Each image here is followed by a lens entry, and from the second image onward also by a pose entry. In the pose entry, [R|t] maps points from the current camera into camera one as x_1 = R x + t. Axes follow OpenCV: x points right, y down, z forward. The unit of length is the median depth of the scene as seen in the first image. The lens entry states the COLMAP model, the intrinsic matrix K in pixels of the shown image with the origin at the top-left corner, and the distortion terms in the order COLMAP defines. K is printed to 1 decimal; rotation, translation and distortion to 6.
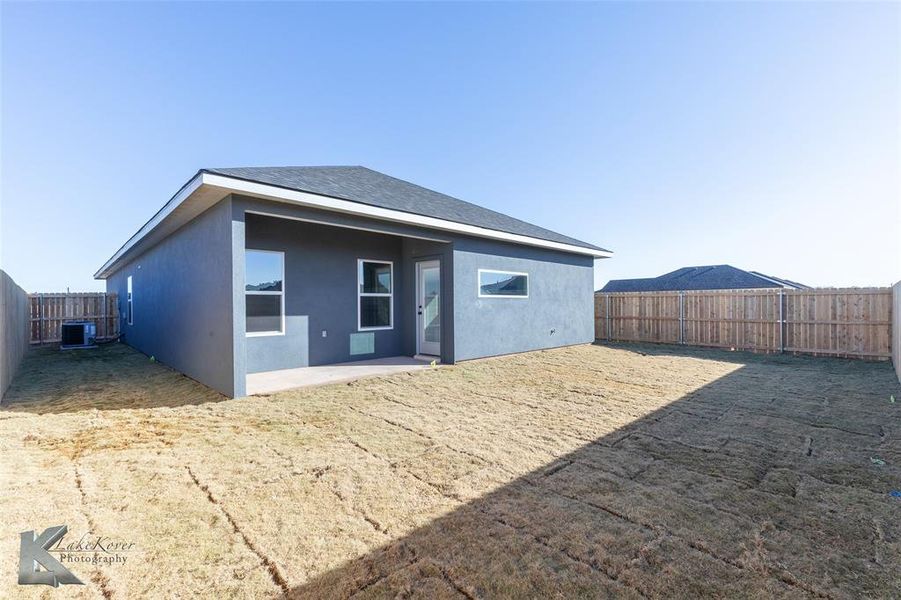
lens RADIAL K [[402.1, 0, 451.6], [0, 402.1, 305.1], [0, 0, 1]] dist [0.002847, 0.000159]
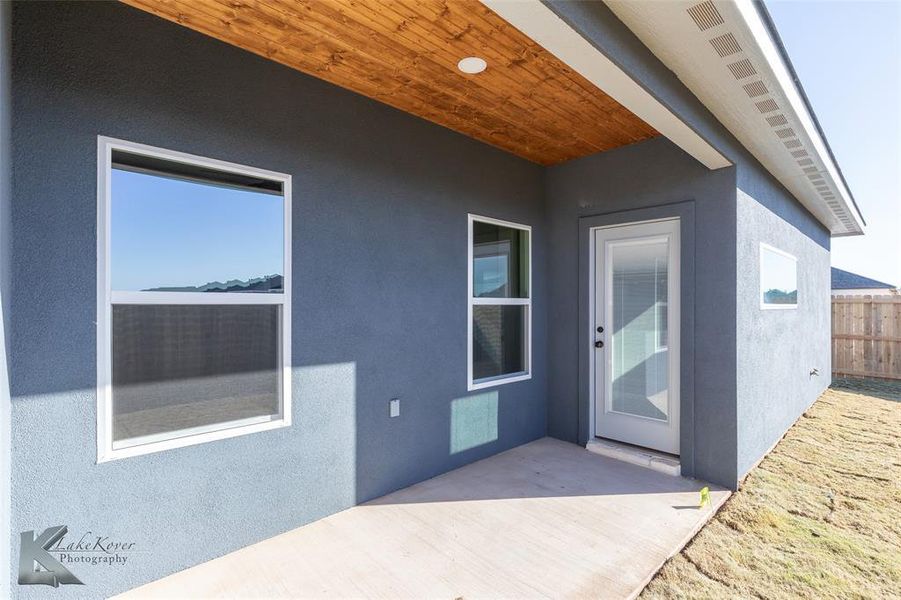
lens RADIAL K [[412.3, 0, 450.5], [0, 412.3, 300.0], [0, 0, 1]] dist [0.000679, 0.000016]
pose [[0.999950, 0.002755, -0.009590, -0.244847], [-0.002912, 0.999860, -0.016491, -0.020751], [0.009544, 0.016518, 0.999818, 0.578156]]
